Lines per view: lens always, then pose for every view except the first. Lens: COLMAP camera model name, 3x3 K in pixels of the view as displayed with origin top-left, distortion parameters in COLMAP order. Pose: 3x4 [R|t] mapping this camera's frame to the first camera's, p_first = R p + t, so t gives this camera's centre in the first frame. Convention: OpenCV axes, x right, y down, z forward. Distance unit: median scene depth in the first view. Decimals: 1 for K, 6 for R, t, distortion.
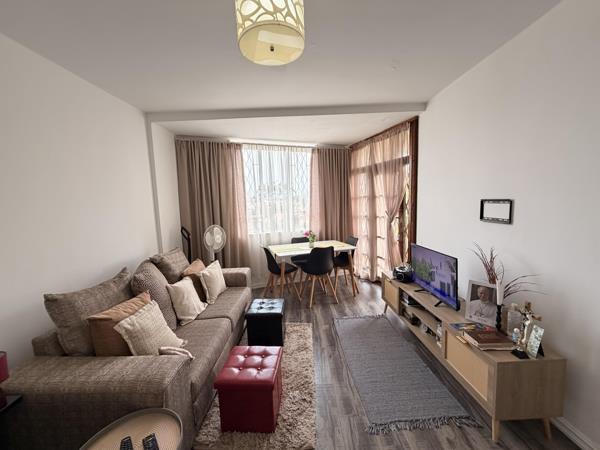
lens RADIAL K [[239.2, 0, 298.0], [0, 239.2, 225.1], [0, 0, 1]] dist [-0.001419, 0.000261]
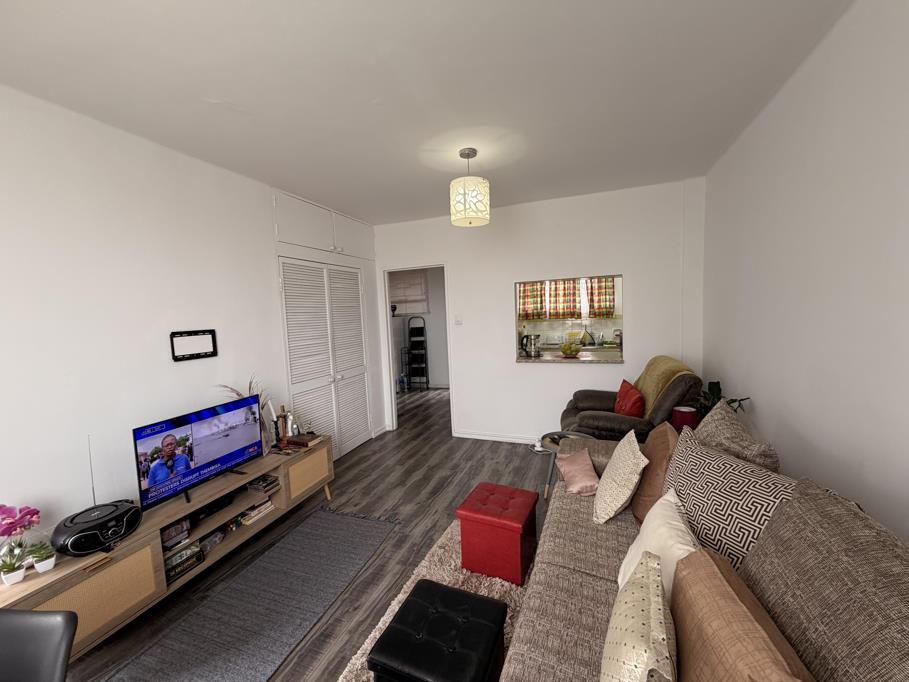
lens RADIAL K [[362.4, 0, 451.5], [0, 362.4, 341.1], [0, 0, 1]] dist [-0.001419, 0.000261]
pose [[-0.928299, 0.045792, 0.369005, -0.326056], [0.112742, 0.980334, 0.161968, -0.123682], [-0.354332, 0.191957, -0.915206, 1.293557]]
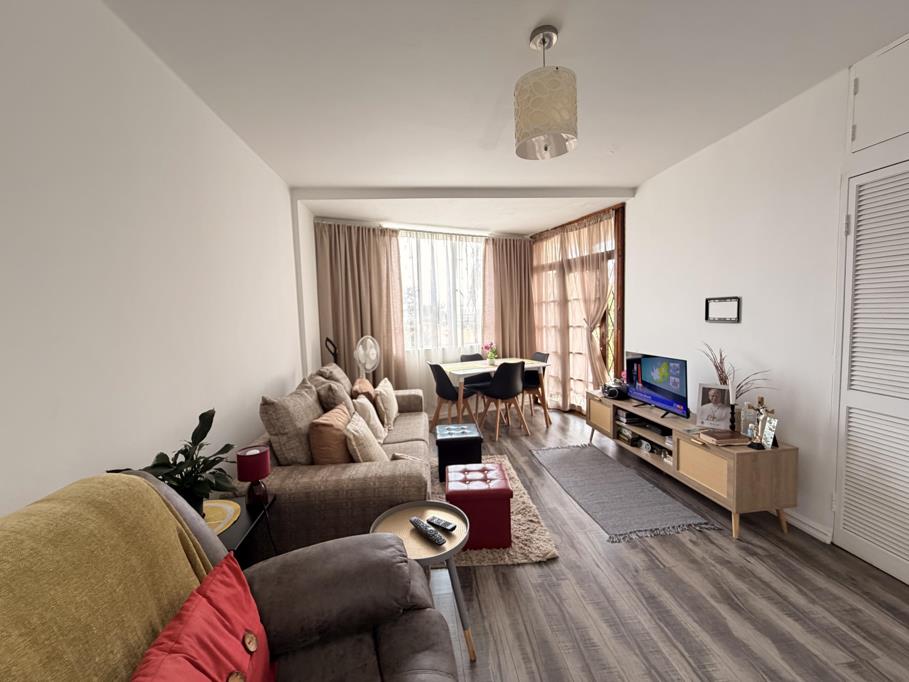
lens RADIAL K [[362.4, 0, 451.5], [0, 362.4, 341.1], [0, 0, 1]] dist [-0.001419, 0.000261]
pose [[0.995327, -0.005345, 0.096415, -0.251803], [0.008277, 0.999515, -0.030036, 0.067264], [-0.096208, 0.030694, 0.994888, -0.207827]]
